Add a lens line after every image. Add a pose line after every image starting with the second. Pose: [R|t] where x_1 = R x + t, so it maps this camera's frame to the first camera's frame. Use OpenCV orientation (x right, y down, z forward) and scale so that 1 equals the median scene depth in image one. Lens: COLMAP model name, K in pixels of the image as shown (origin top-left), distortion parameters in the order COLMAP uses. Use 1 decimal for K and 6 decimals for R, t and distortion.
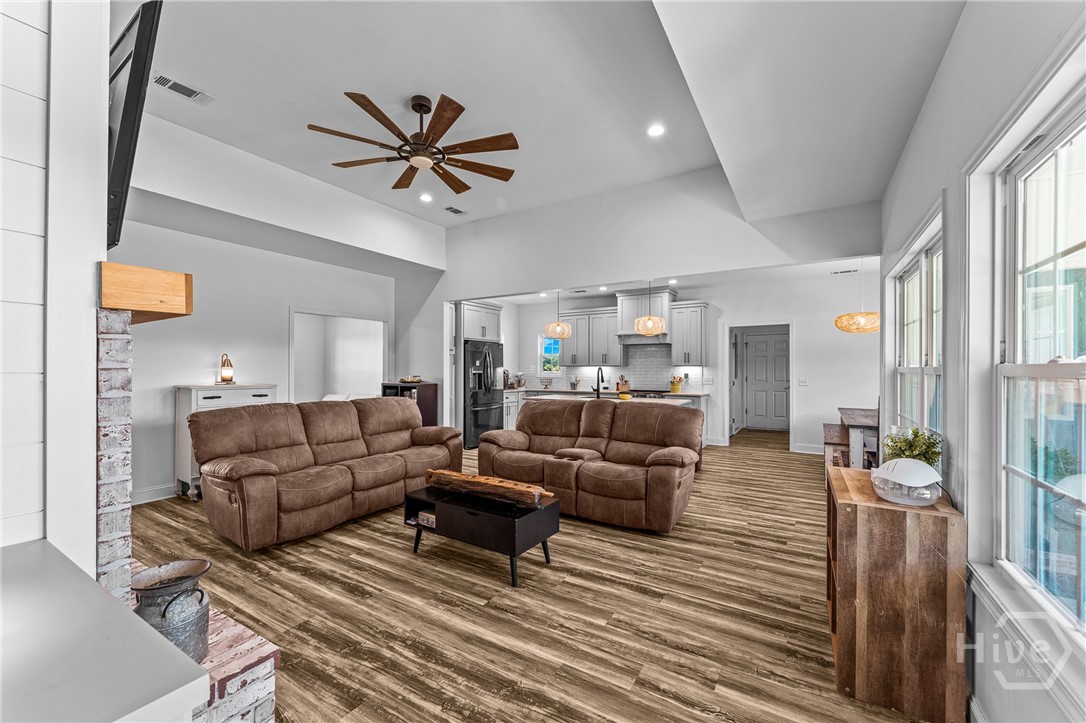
lens RADIAL K [[431.3, 0, 541.6], [0, 431.3, 366.1], [0, 0, 1]] dist [-0.000651, -0.000018]
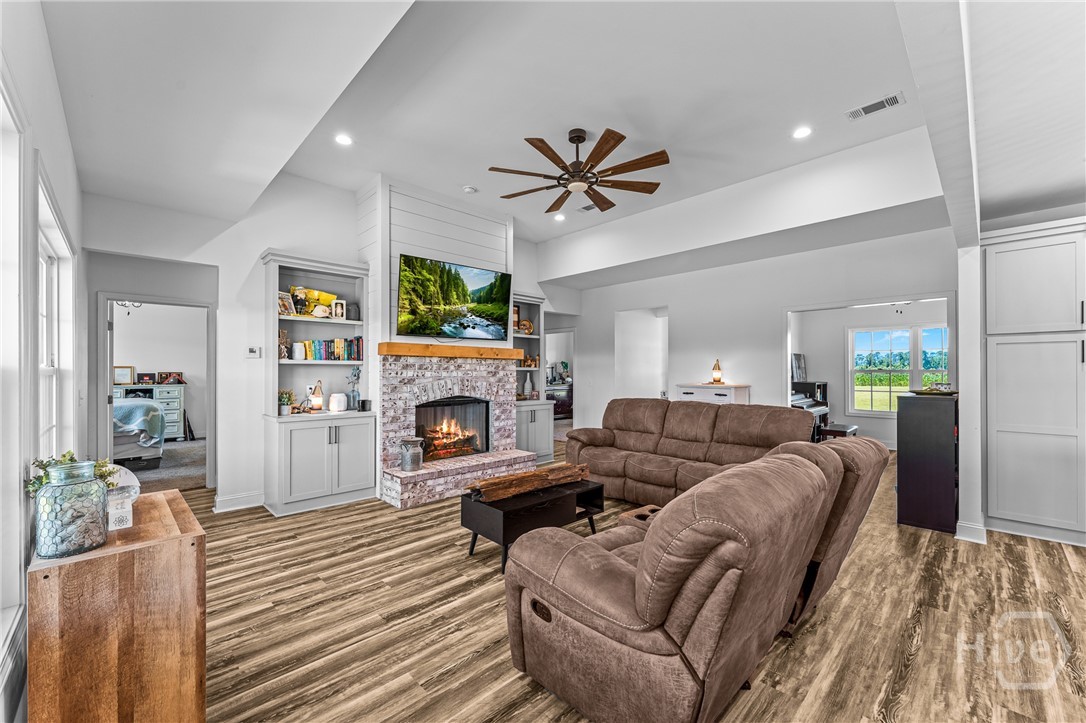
lens RADIAL K [[436.6, 0, 542.8], [0, 436.6, 370.4], [0, 0, 1]] dist [-0.000660, 0.000082]
pose [[-0.243641, -0.002963, -0.969861, 0.978522], [0.004158, 0.999983, -0.004100, 0.011220], [0.969856, -0.005032, -0.243625, 1.383022]]
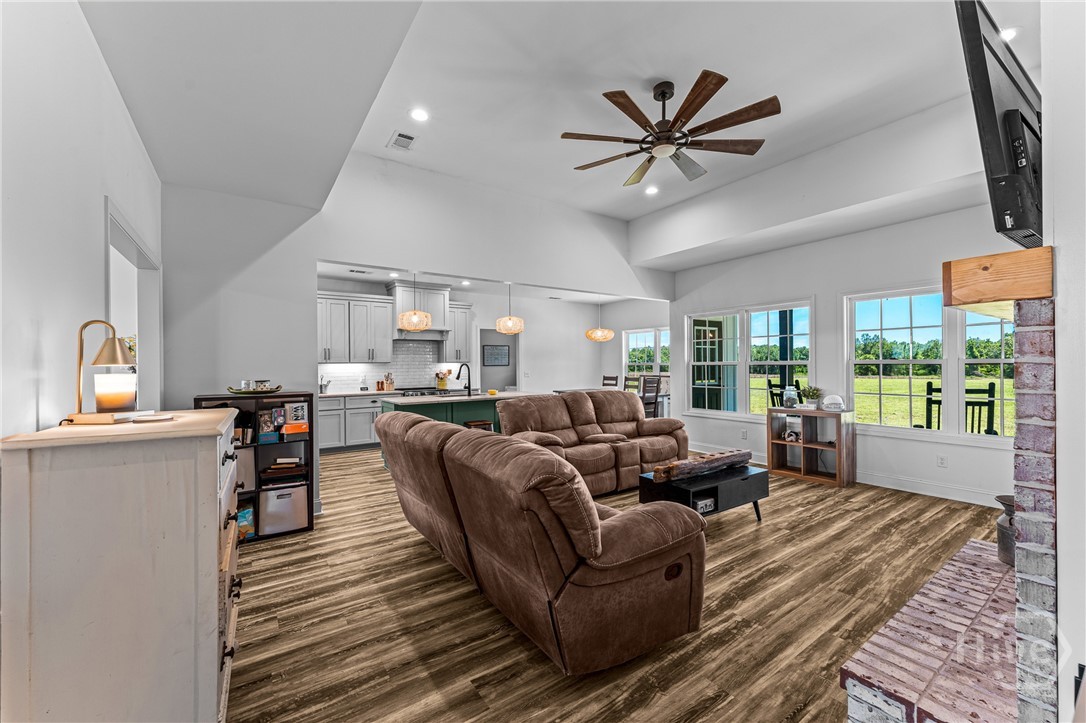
lens RADIAL K [[433.8, 0, 543.0], [0, 433.8, 361.5], [0, 0, 1]] dist [-0.000523, -0.000289]
pose [[0.398914, 0.000864, 0.916988, -1.497052], [0.004664, 0.999985, -0.002971, 0.004512], [-0.916977, 0.005462, 0.398904, 1.004393]]
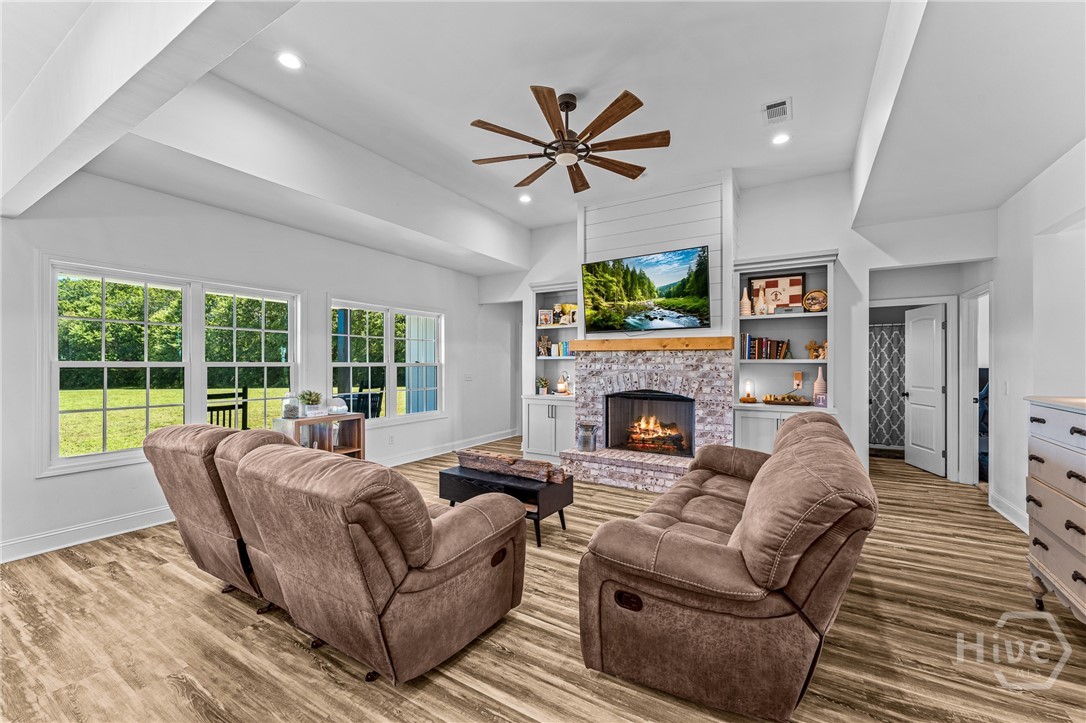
lens RADIAL K [[433.8, 0, 543.0], [0, 433.8, 361.5], [0, 0, 1]] dist [-0.000523, -0.000289]
pose [[-0.999918, -0.002887, -0.012497, -0.246322], [-0.002754, 0.999940, -0.010597, 0.013041], [0.012527, -0.010561, -0.999866, 2.345266]]
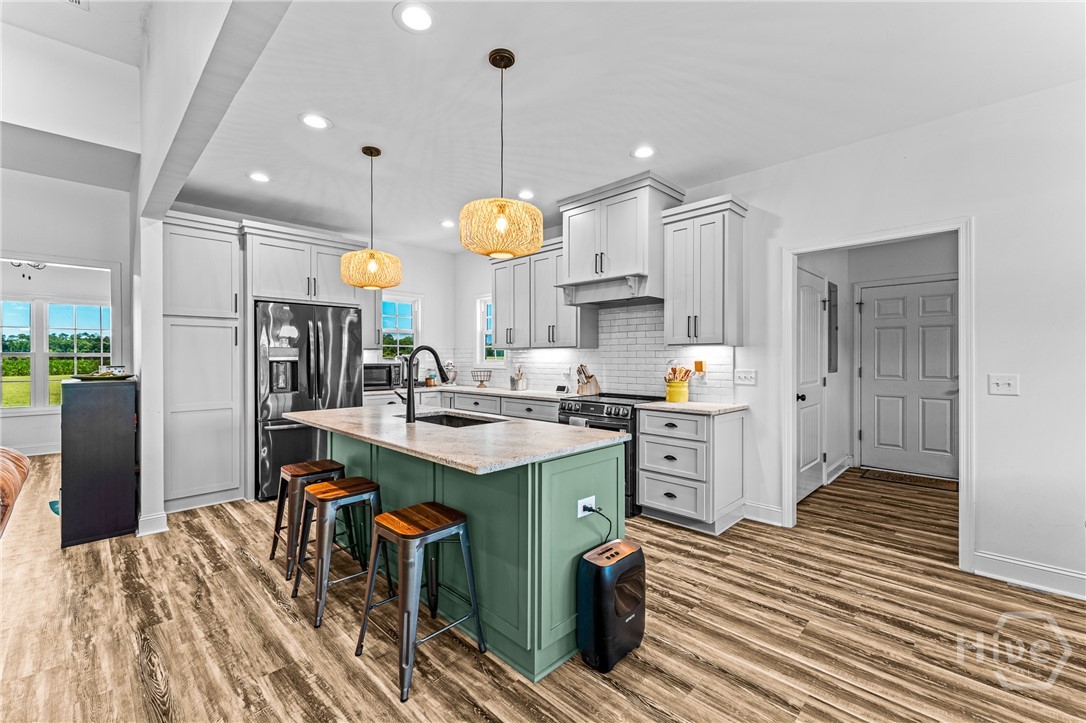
lens RADIAL K [[452.3, 0, 541.5], [0, 452.3, 357.8], [0, 0, 1]] dist [0.002065, 0.000274]
pose [[0.975040, -0.002602, -0.222012, 0.759083], [0.004219, 0.999968, 0.006813, 0.025382], [0.221988, -0.007579, 0.975020, 1.316120]]
